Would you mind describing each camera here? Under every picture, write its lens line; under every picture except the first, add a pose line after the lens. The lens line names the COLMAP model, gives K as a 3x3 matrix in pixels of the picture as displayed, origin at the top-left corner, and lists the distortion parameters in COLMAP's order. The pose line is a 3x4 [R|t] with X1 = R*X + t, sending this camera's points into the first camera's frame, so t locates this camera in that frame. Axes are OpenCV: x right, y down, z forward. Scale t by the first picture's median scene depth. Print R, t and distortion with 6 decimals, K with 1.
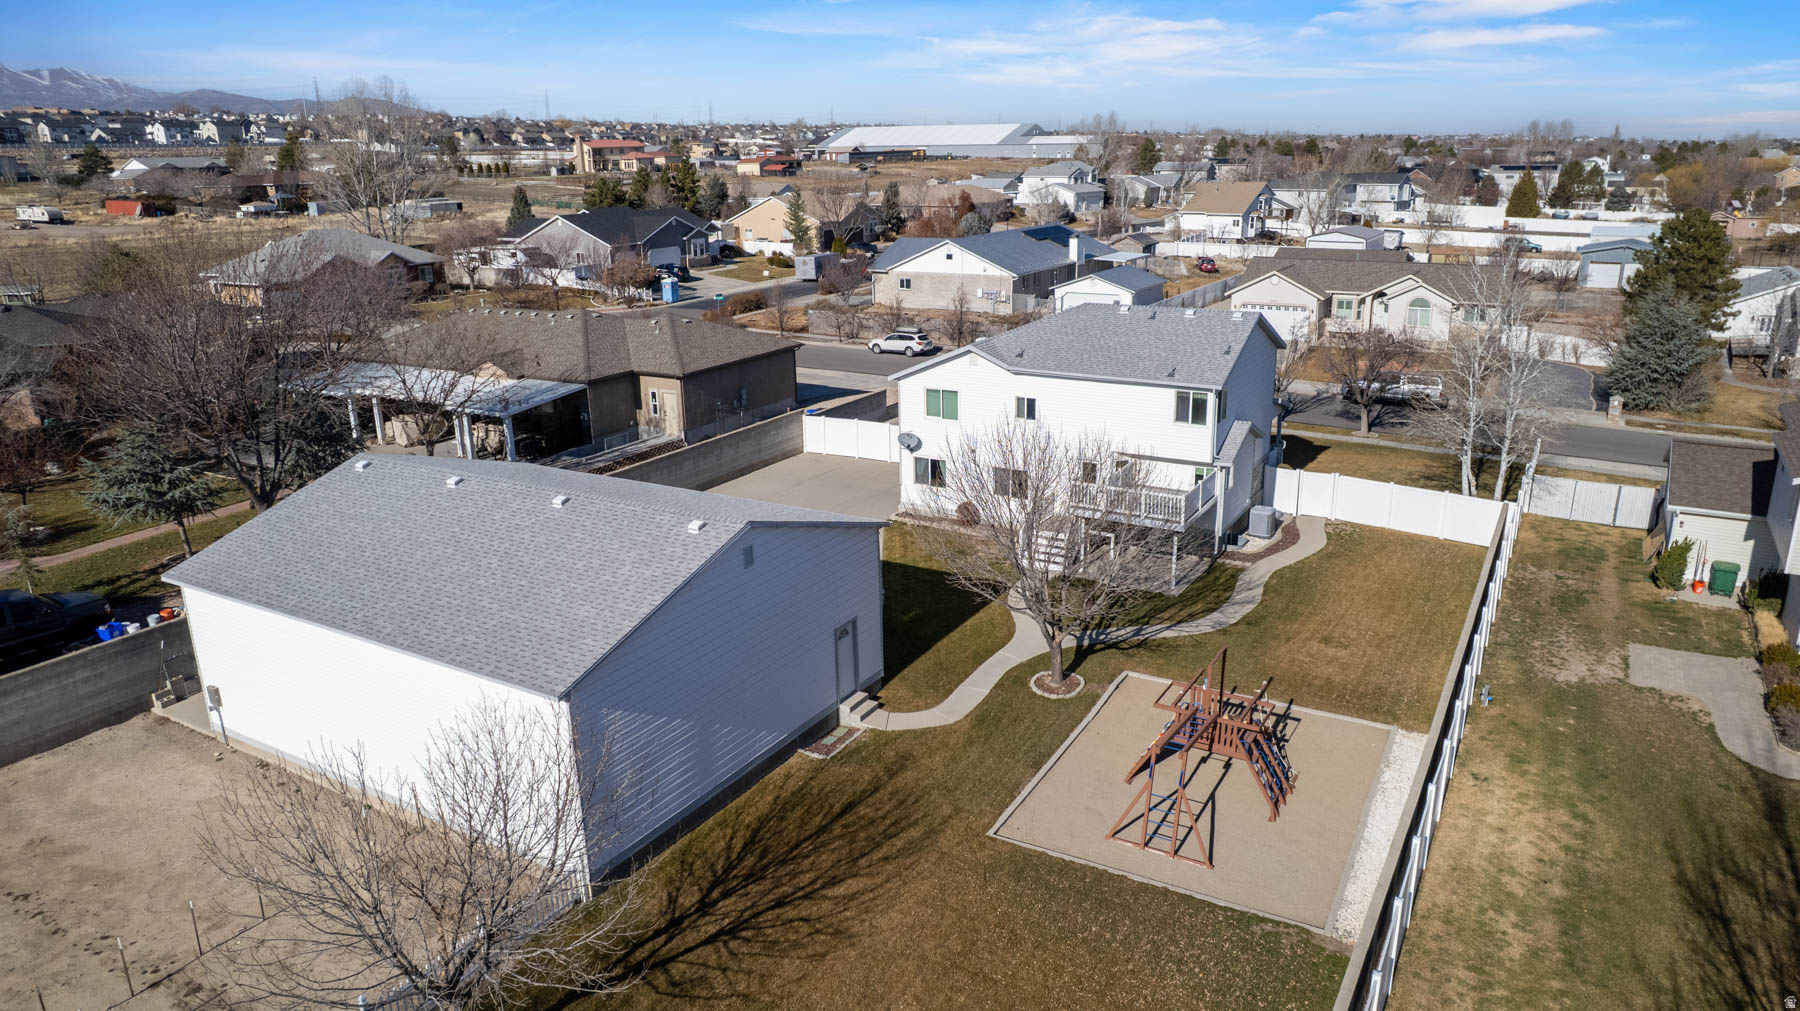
lens RADIAL K [[1183.1, 0, 900.0], [0, 1183.1, 505.5], [0, 0, 1]] dist [-0.080699, 0.074105]
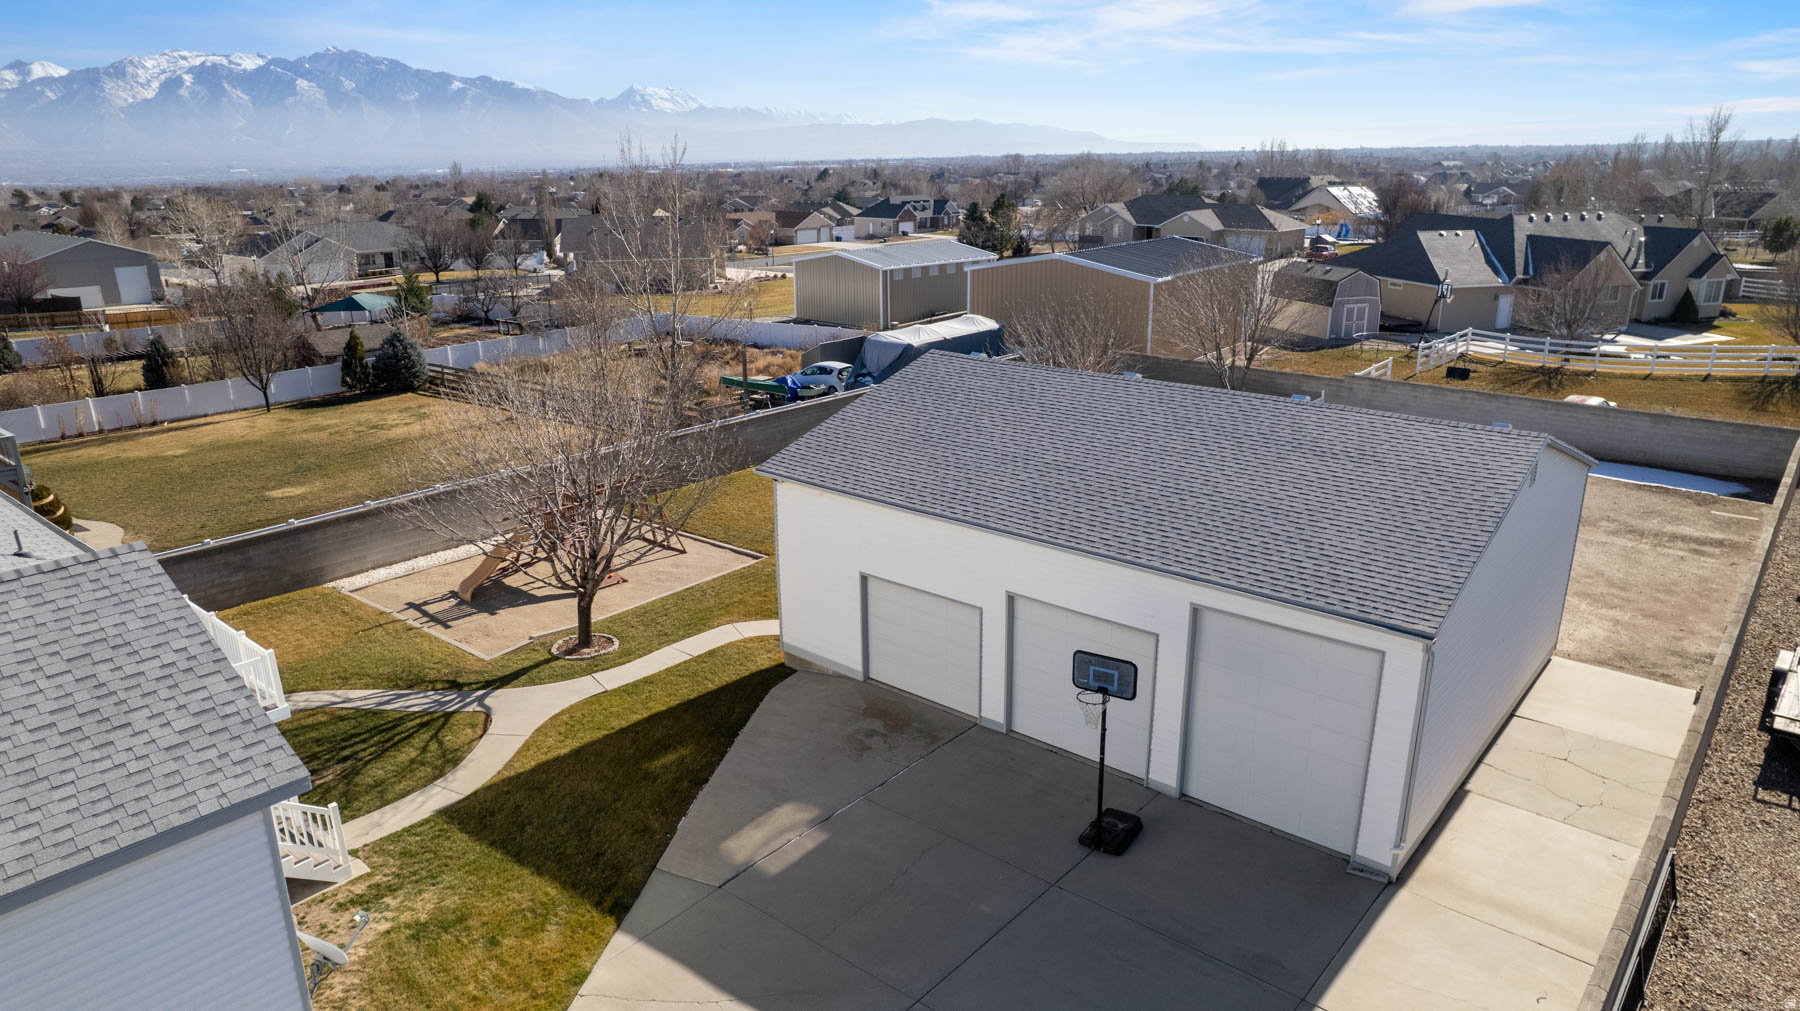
lens RADIAL K [[1154.9, 0, 882.8], [0, 1154.9, 509.3], [0, 0, 1]] dist [-0.122894, 0.146105]
pose [[-0.983017, -0.025806, 0.181691, -0.189457], [0.081449, 0.825855, 0.557969, -0.315363], [-0.164450, 0.563292, -0.809727, 1.336930]]
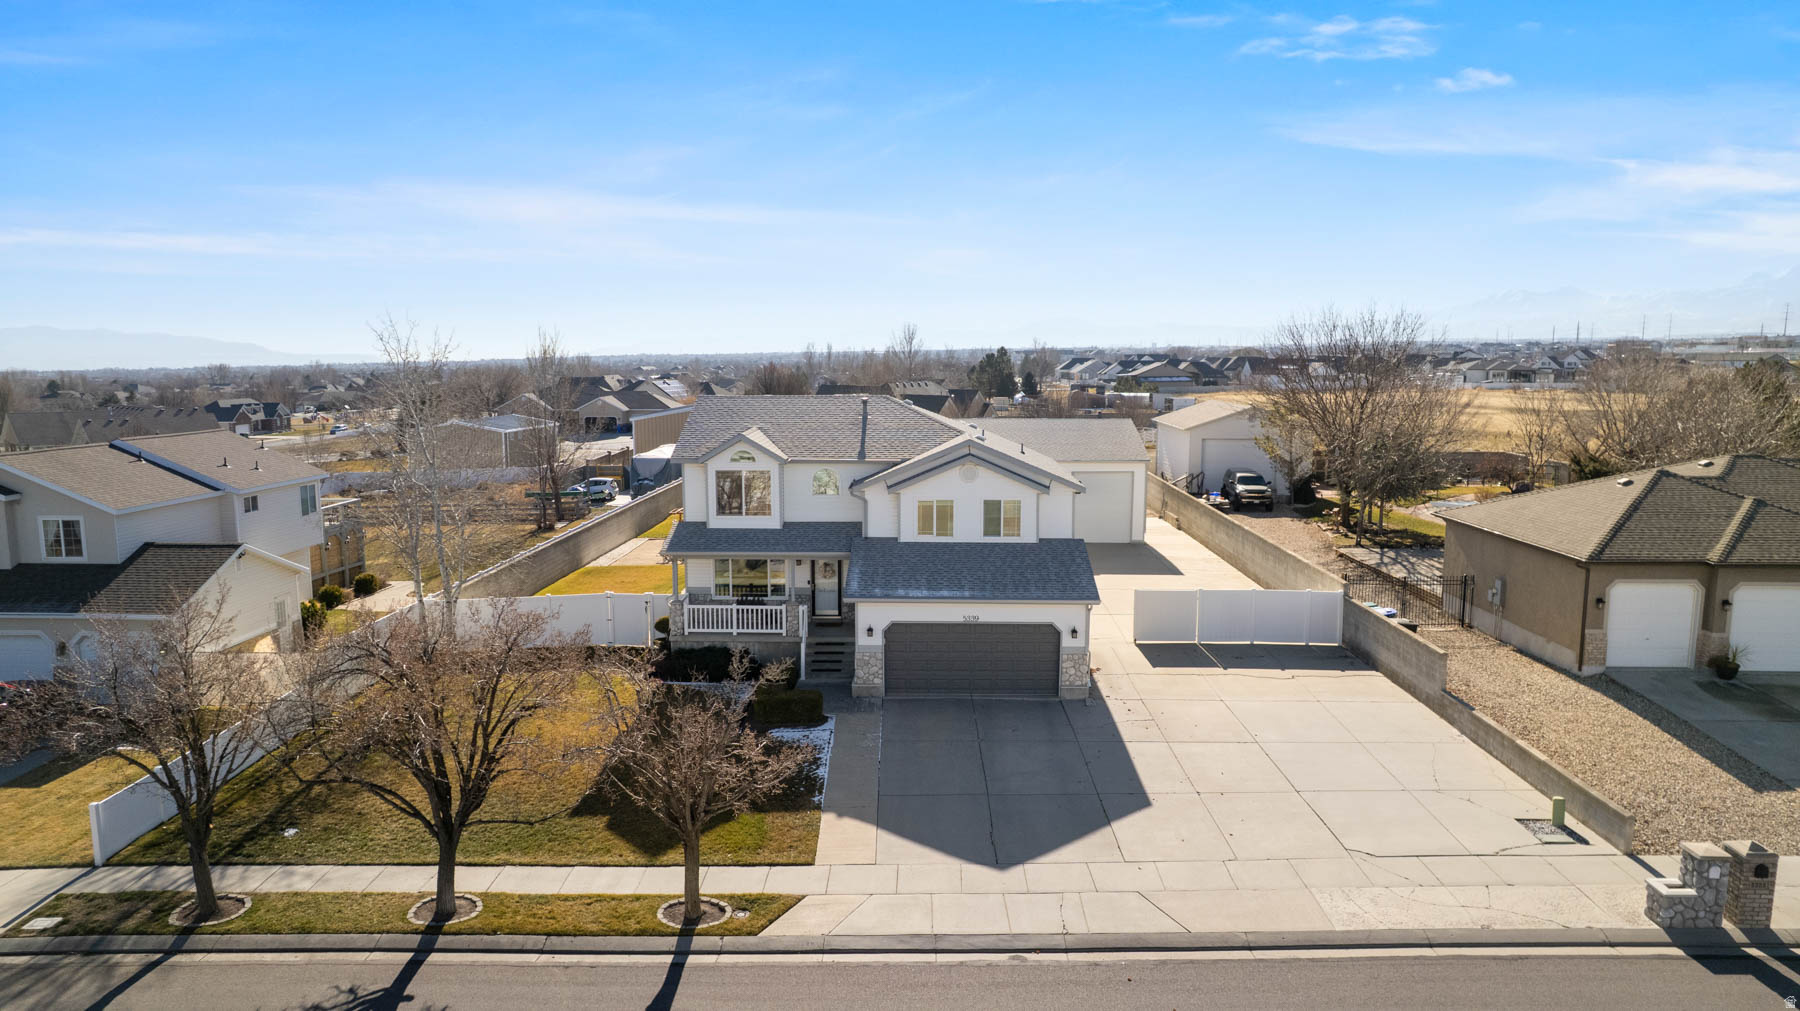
lens RADIAL K [[1155.5, 0, 900.0], [0, 1155.5, 505.5], [0, 0, 1]] dist [-0.073188, 0.064523]
pose [[-0.874160, 0.081646, -0.478726, 0.687793], [-0.125113, 0.914630, 0.384447, -0.515618], [0.469245, 0.395963, -0.789318, 2.052827]]
